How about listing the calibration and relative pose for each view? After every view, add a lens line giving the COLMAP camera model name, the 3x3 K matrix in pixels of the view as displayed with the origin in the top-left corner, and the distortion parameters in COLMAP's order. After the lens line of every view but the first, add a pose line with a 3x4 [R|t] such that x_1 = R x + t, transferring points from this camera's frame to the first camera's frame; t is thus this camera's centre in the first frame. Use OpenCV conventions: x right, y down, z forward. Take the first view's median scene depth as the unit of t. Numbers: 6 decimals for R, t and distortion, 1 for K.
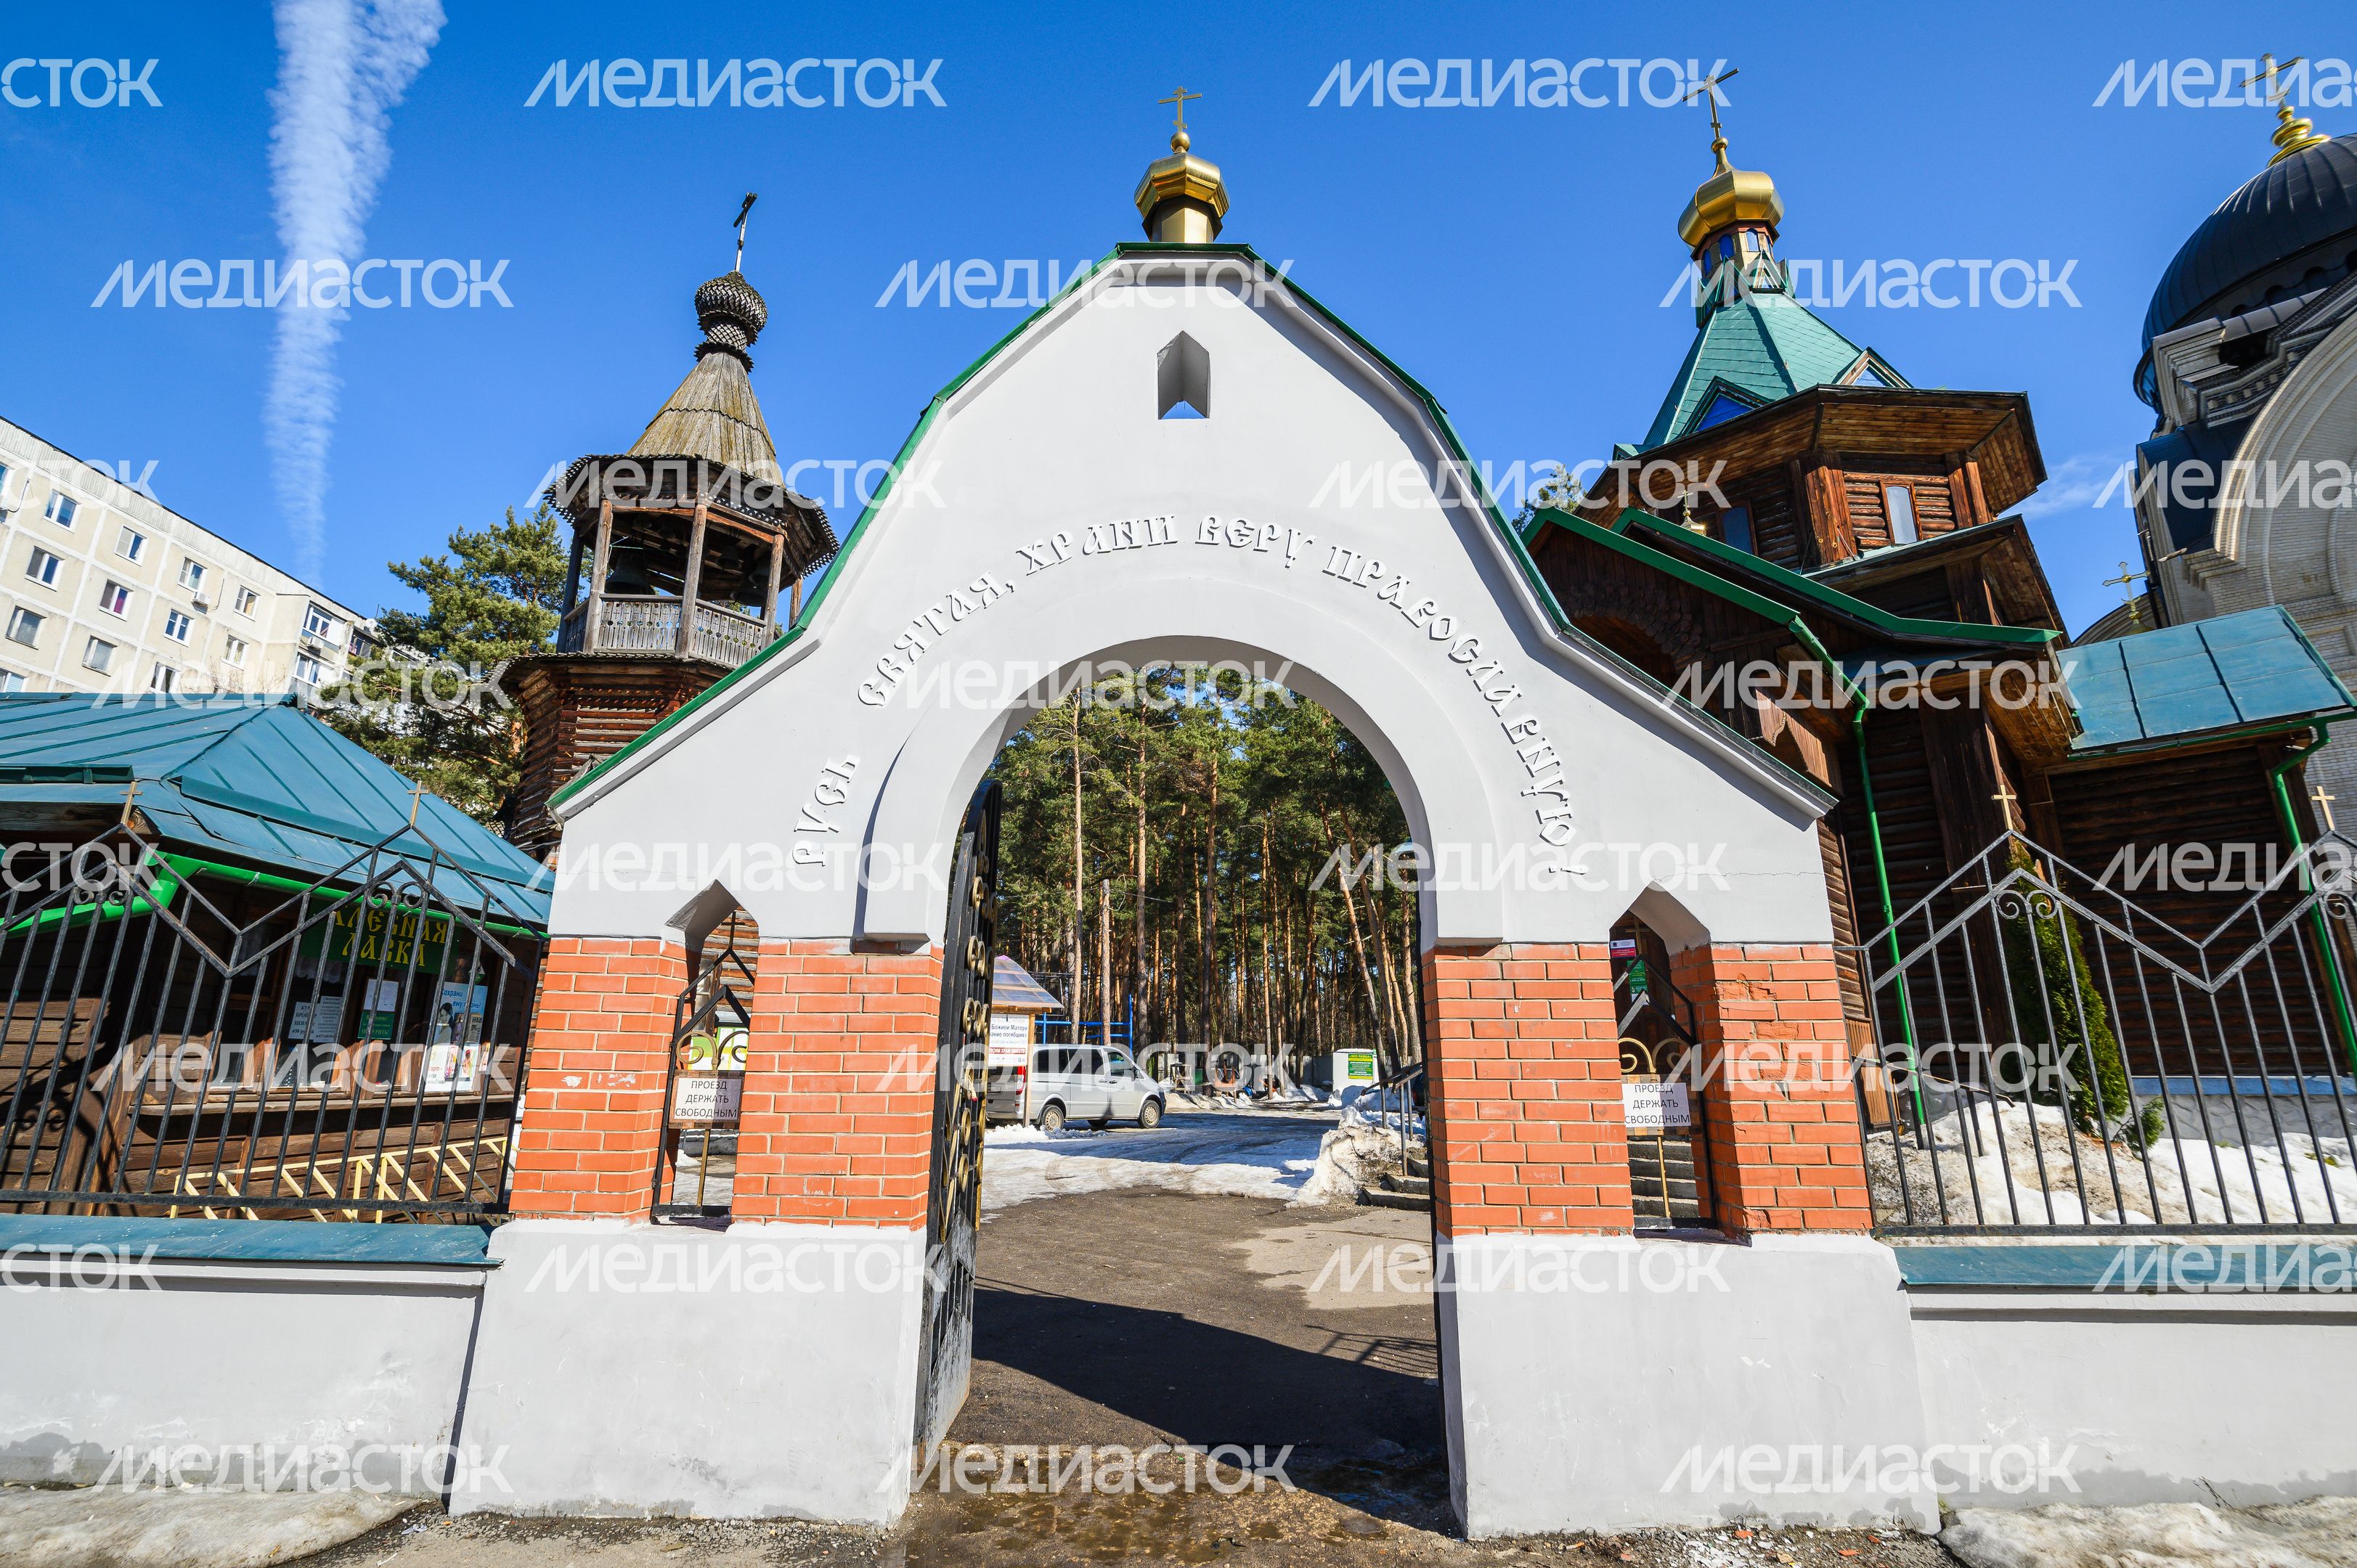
lens RADIAL K [[1092.3, 0, 1178.5], [0, 1092.3, 784.0], [0, 0, 1]] dist [0.000350, 0.000029]
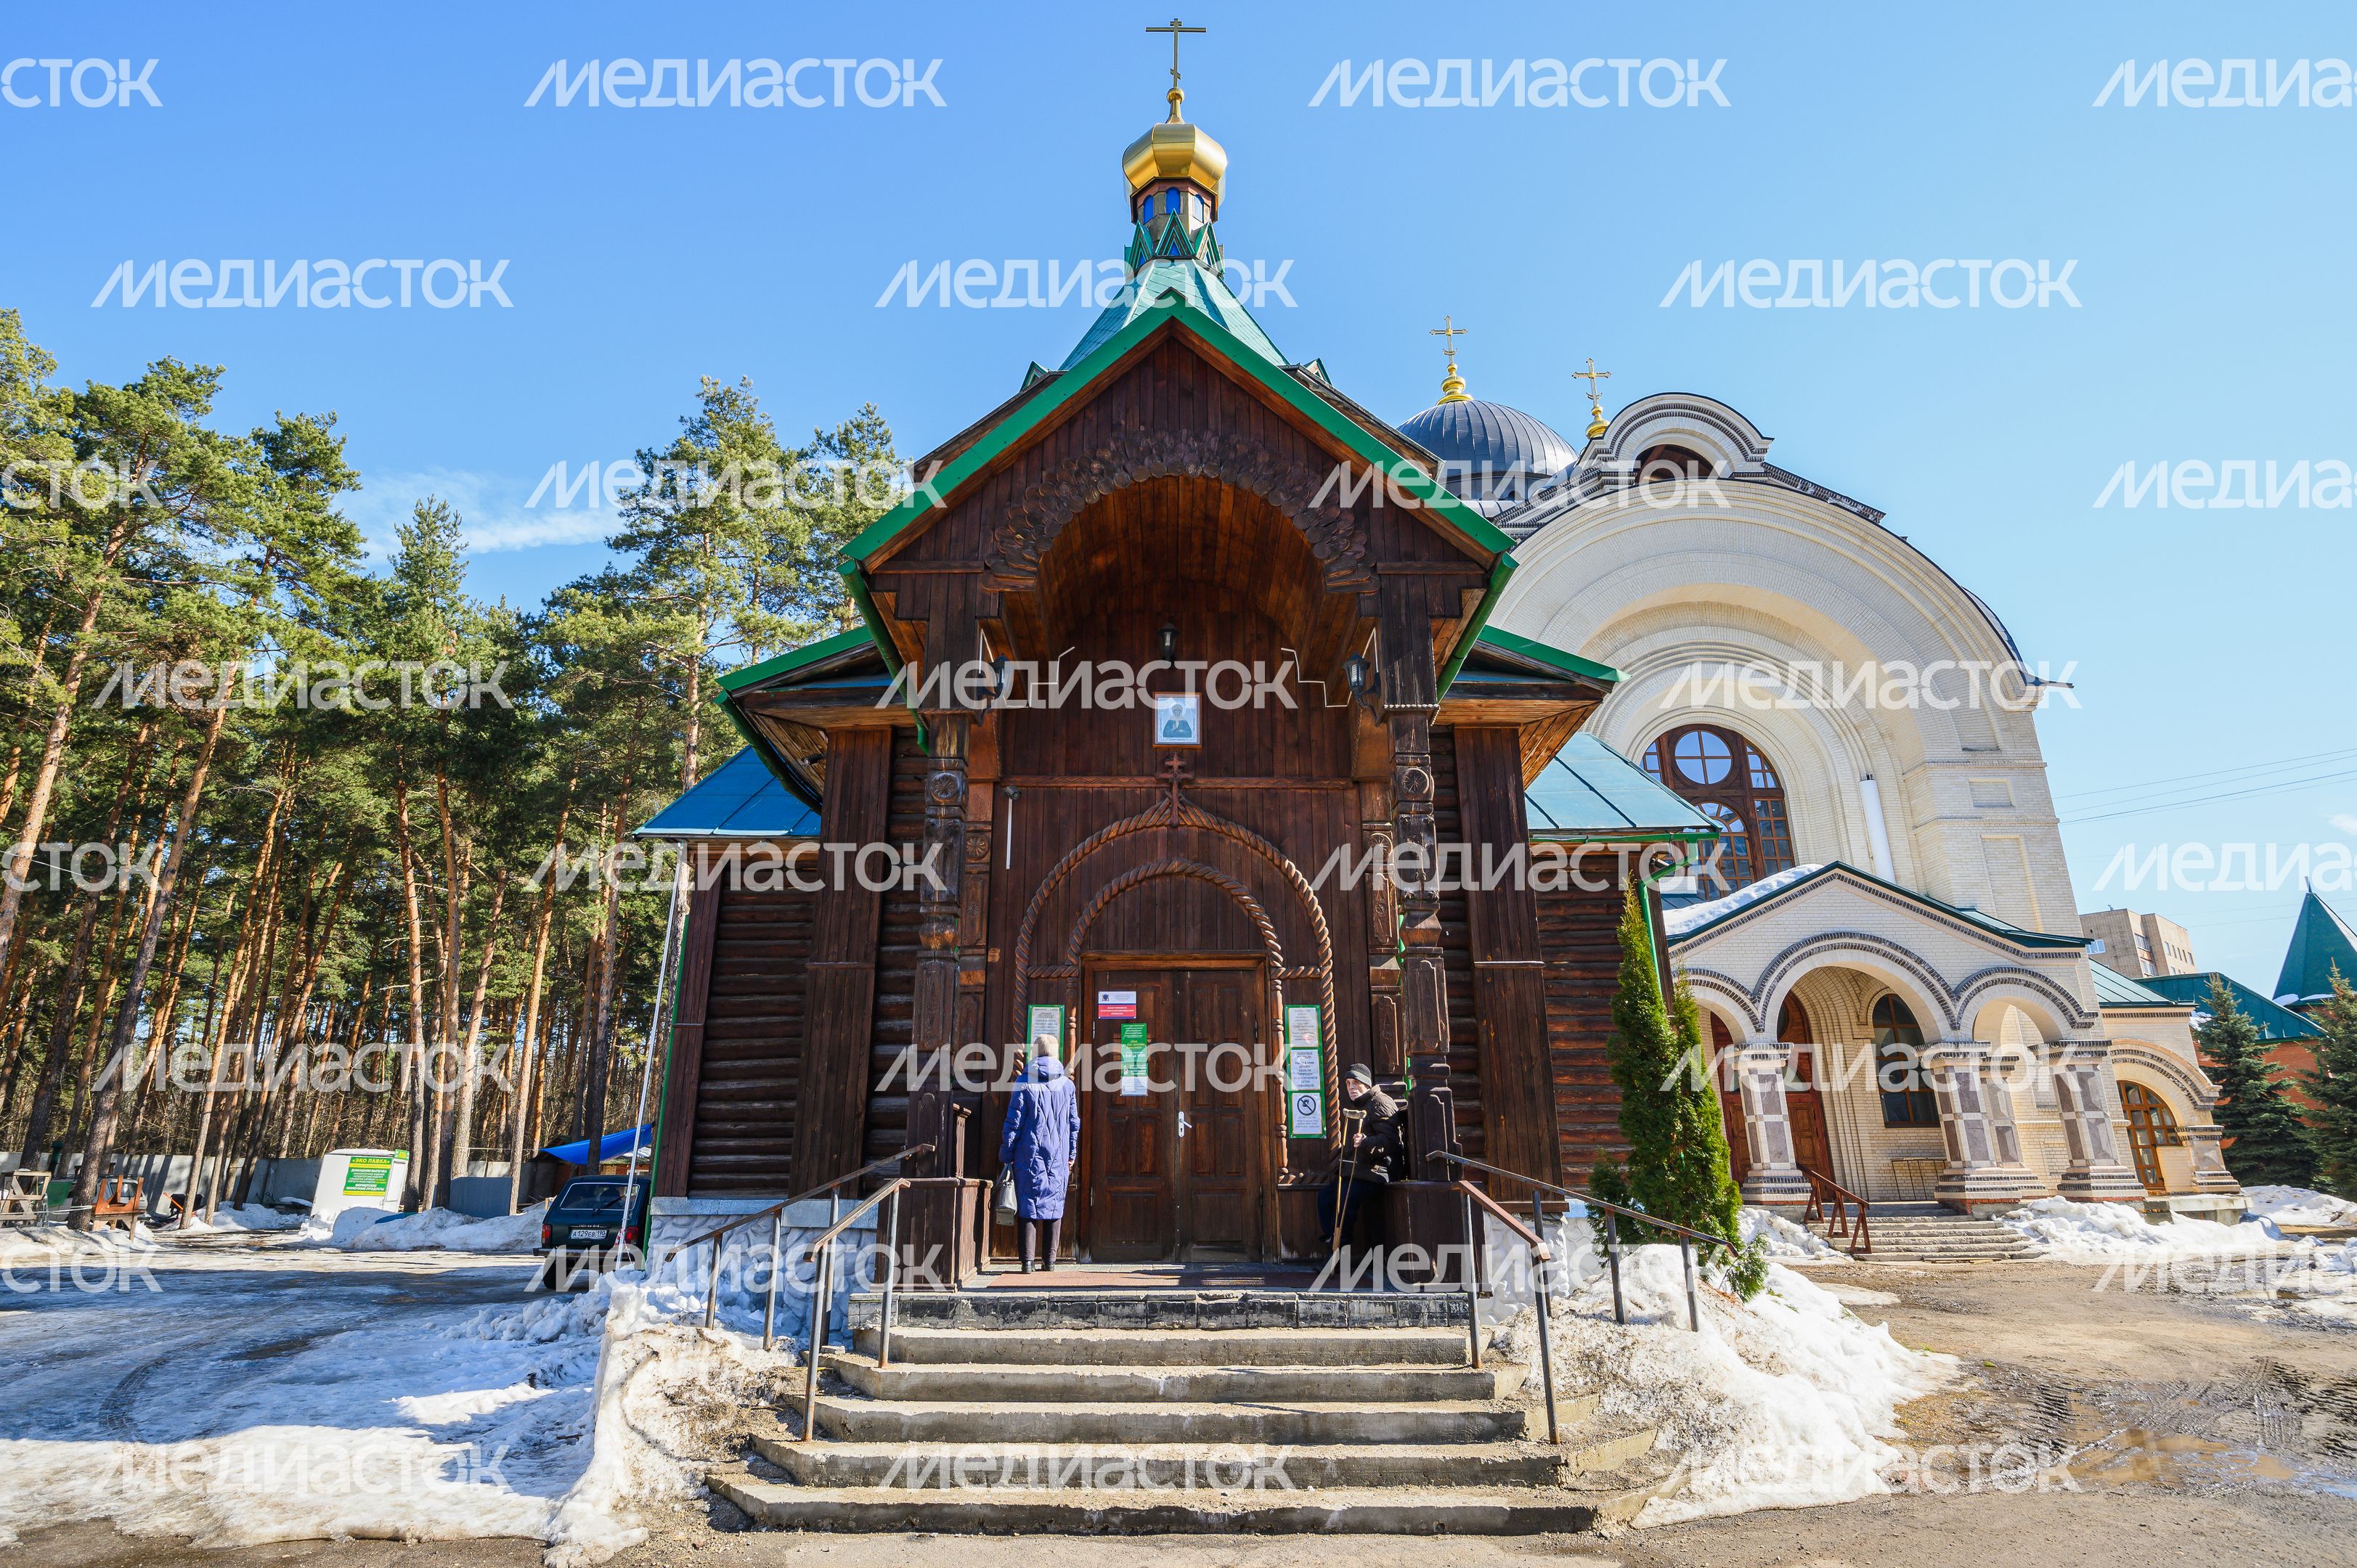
lens RADIAL K [[1288.1, 0, 1154.6], [0, 1288.1, 748.9], [0, 0, 1]] dist [0.002700, -0.000404]
pose [[0.748195, 0.214896, 0.627713, -0.045434], [-0.173493, 0.976544, -0.127526, 0.052654], [-0.640394, -0.013490, 0.767928, 0.227702]]
